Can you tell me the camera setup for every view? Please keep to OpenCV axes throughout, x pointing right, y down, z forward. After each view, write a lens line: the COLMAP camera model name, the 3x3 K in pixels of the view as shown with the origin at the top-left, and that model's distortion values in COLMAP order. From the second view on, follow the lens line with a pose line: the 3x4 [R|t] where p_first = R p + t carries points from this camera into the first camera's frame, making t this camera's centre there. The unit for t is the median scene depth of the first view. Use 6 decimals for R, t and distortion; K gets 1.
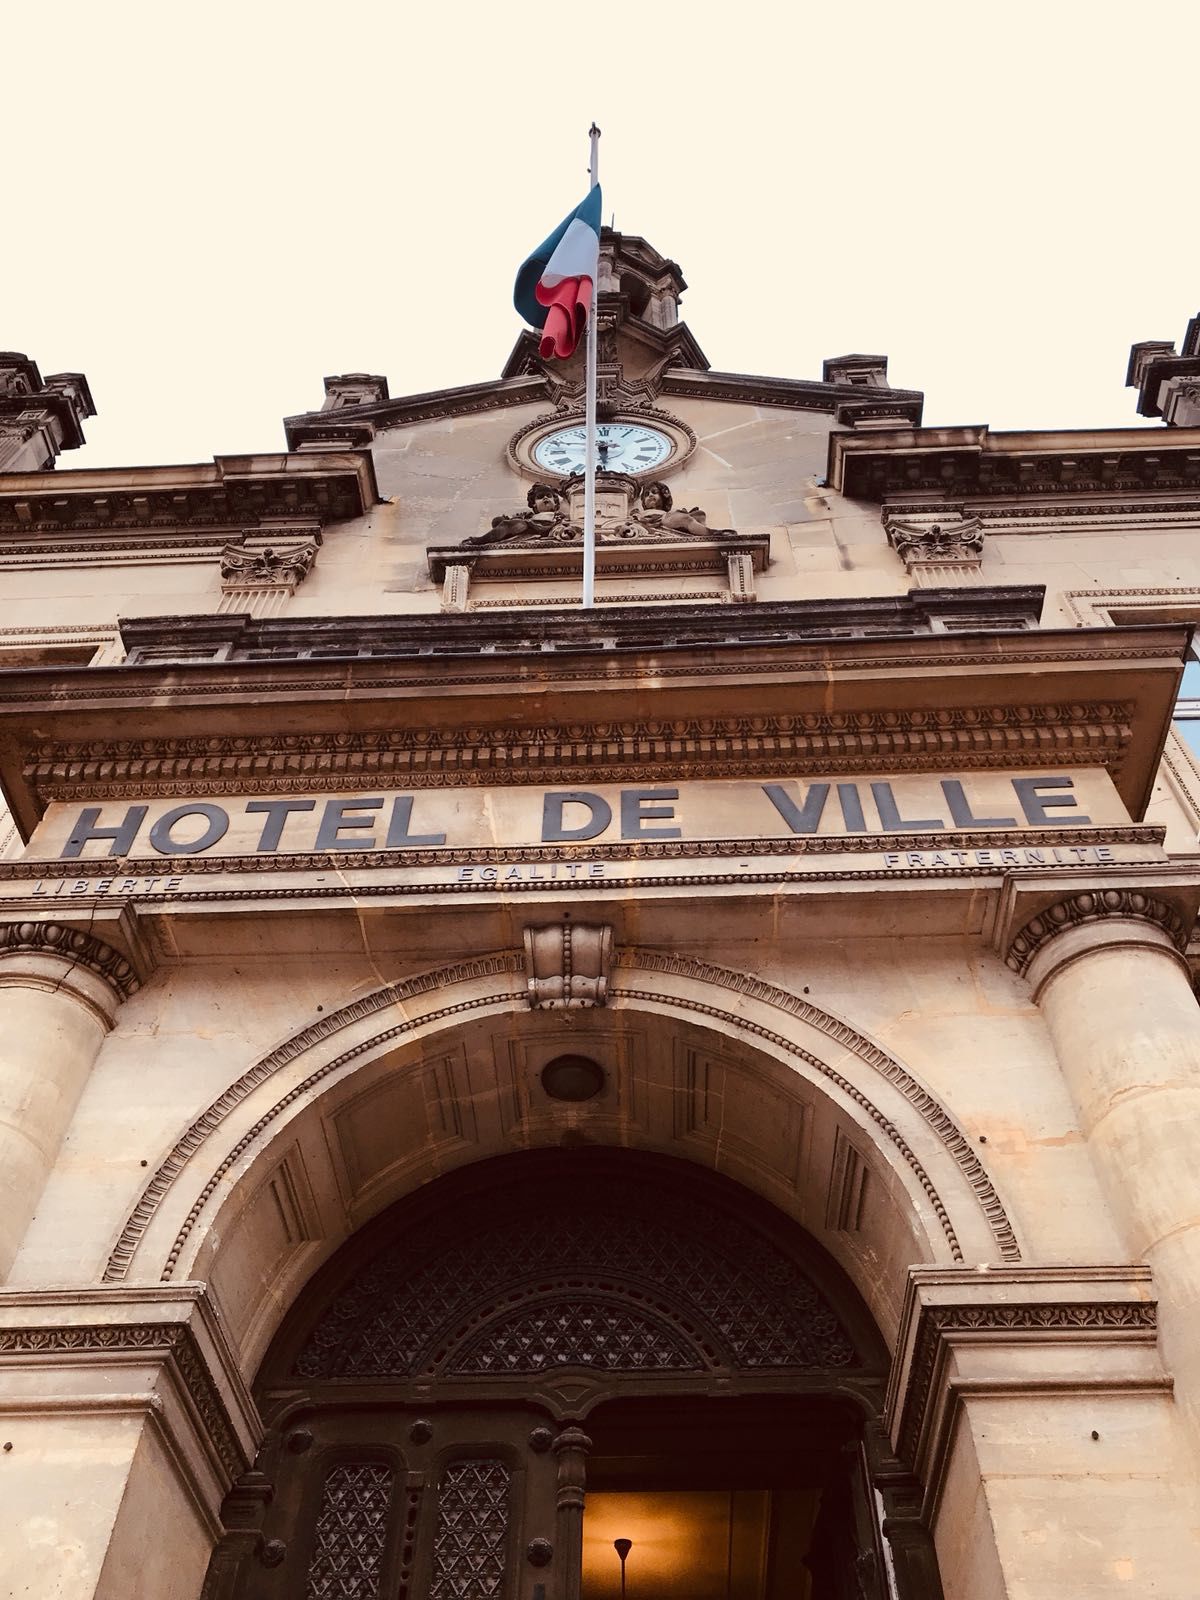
lens RADIAL K [[1293.2, 0, 606.6], [0, 1293.2, 799.4], [0, 0, 1]] dist [0.039329, -0.041610]
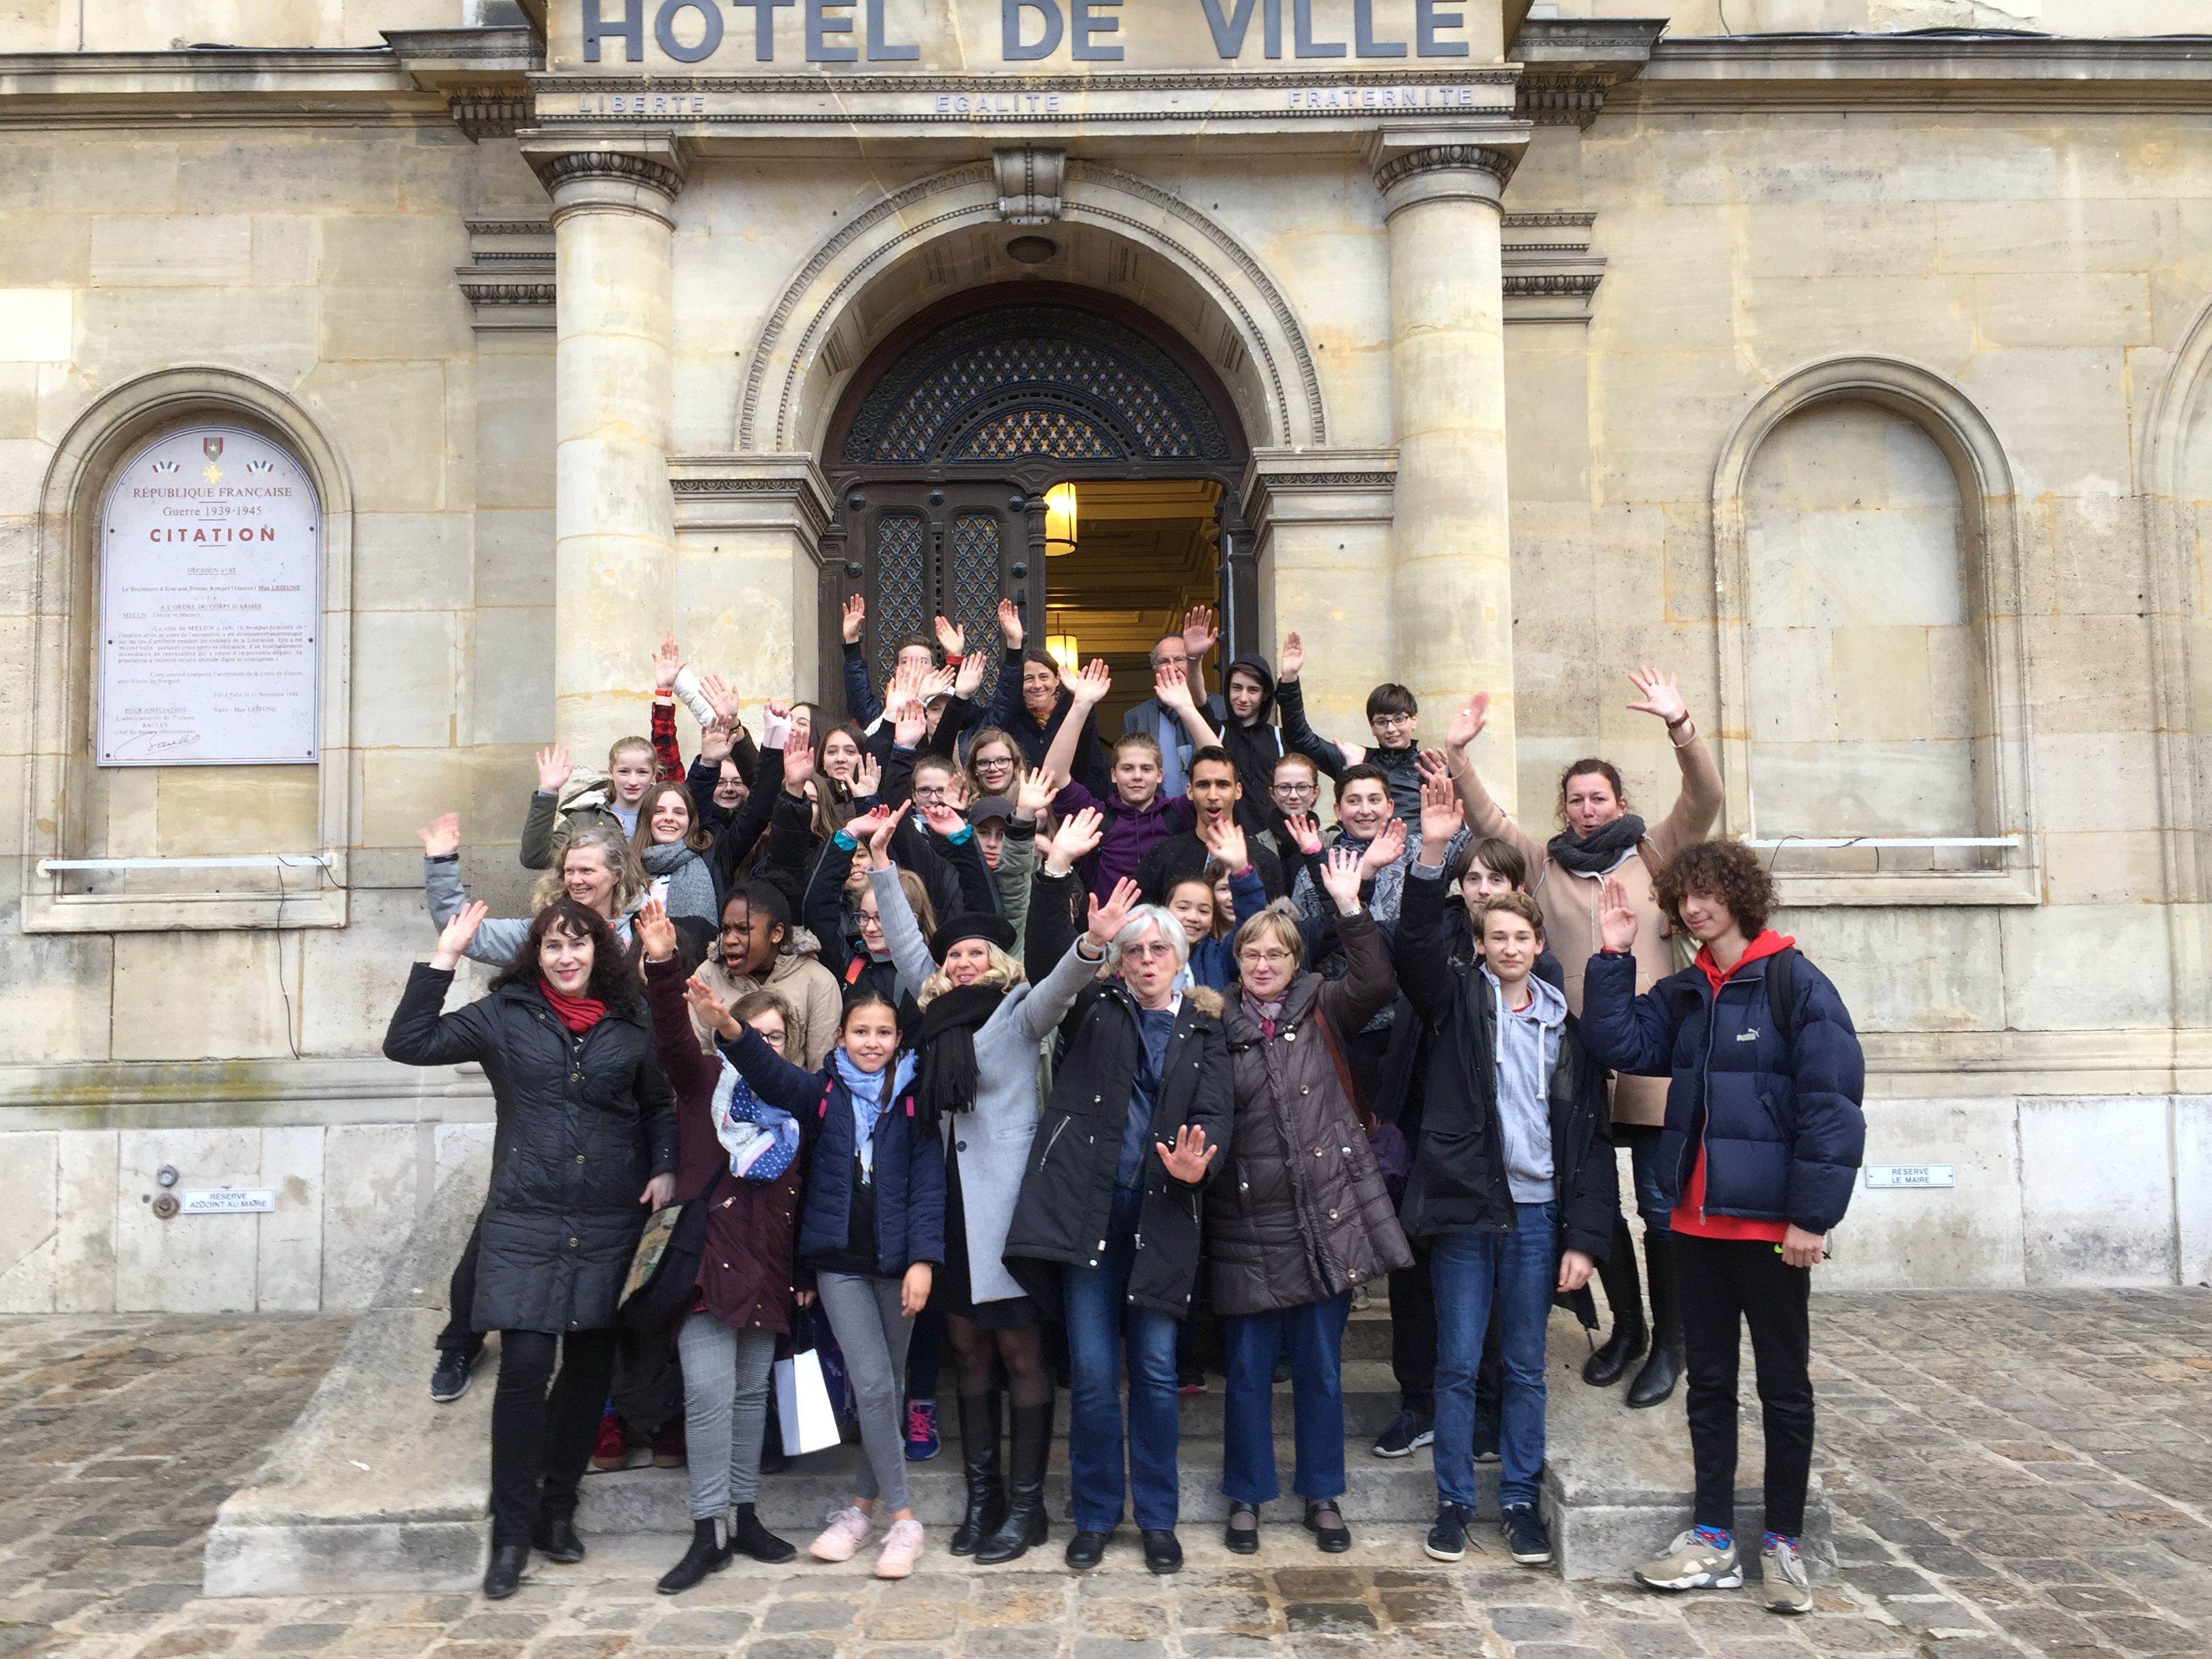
lens RADIAL K [[1833.5, 0, 1106.0], [0, 1833.5, 829.5], [0, 0, 1]] dist [0.080334, -0.107915]
pose [[0.998232, -0.015779, 0.057308, -0.071401], [-0.032449, 0.663131, 0.747800, -0.834406], [-0.049802, -0.748337, 0.661446, -0.692012]]
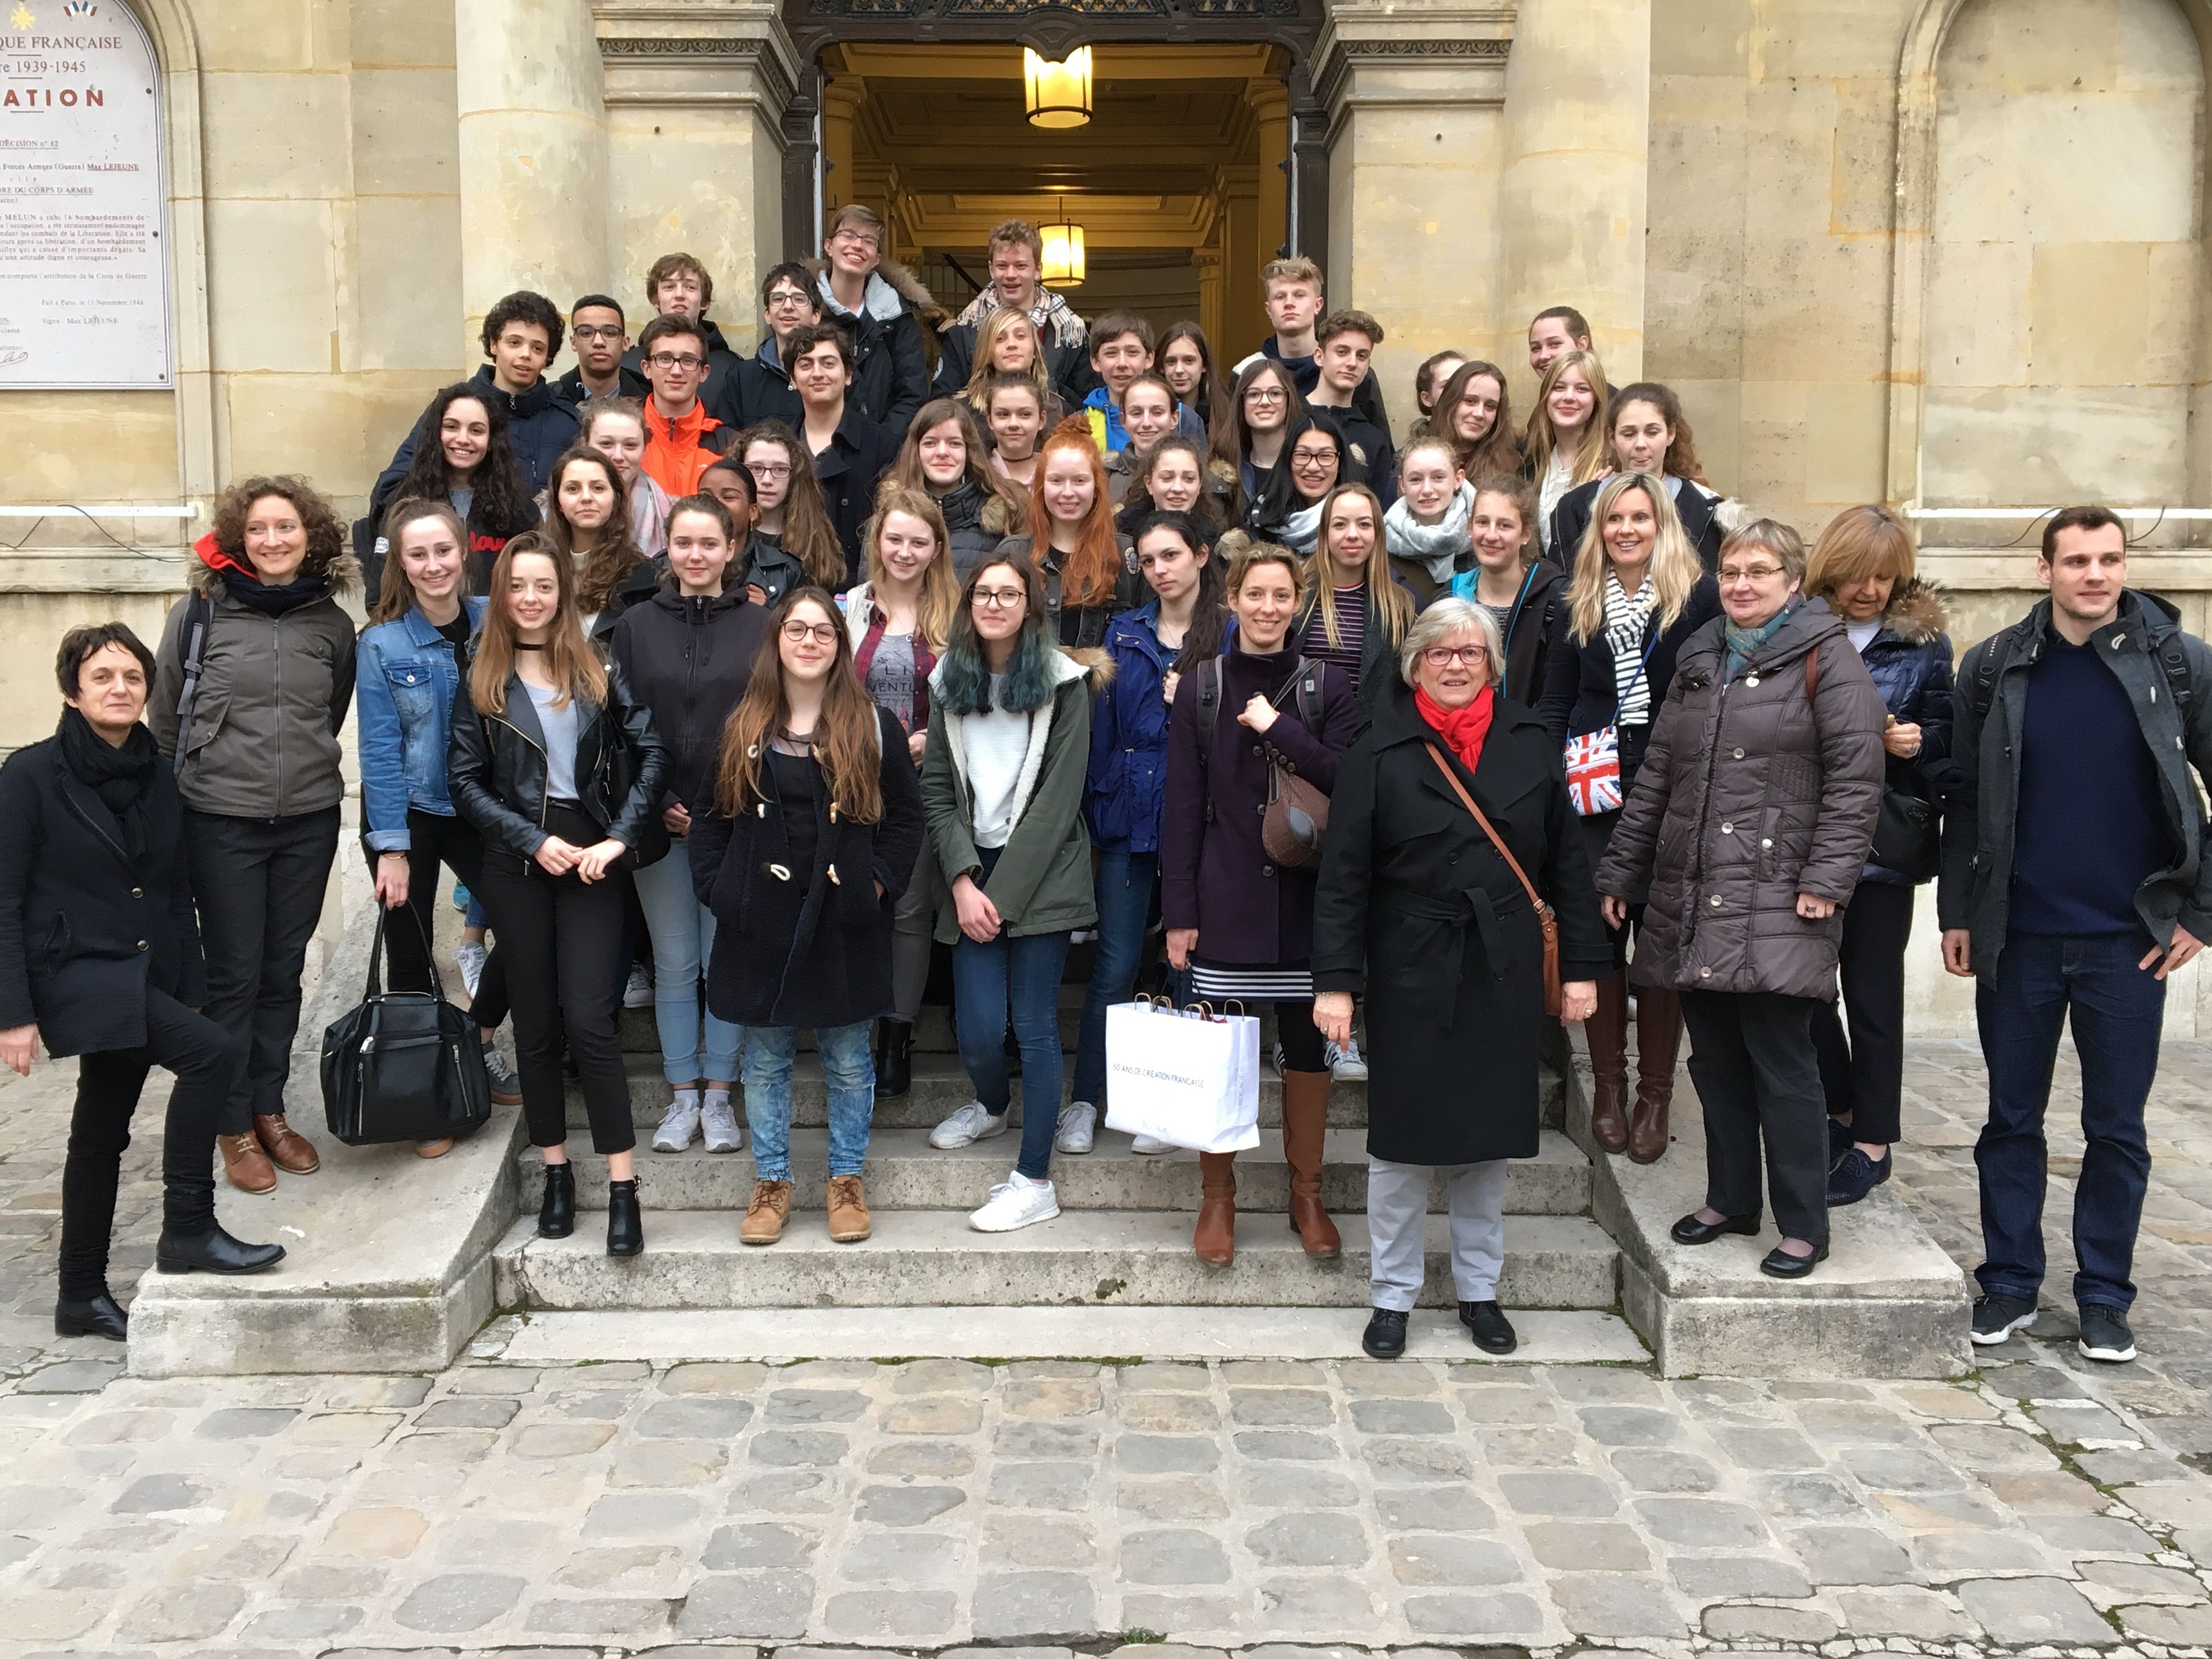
lens RADIAL K [[2195.2, 0, 1106.0], [0, 2195.2, 829.5], [0, 0, 1]] dist [0.099857, -0.181198]
pose [[0.998461, -0.011374, 0.054280, -0.094871], [-0.039945, 0.531474, 0.846132, -0.850141], [-0.038472, -0.846998, 0.530202, -0.674321]]
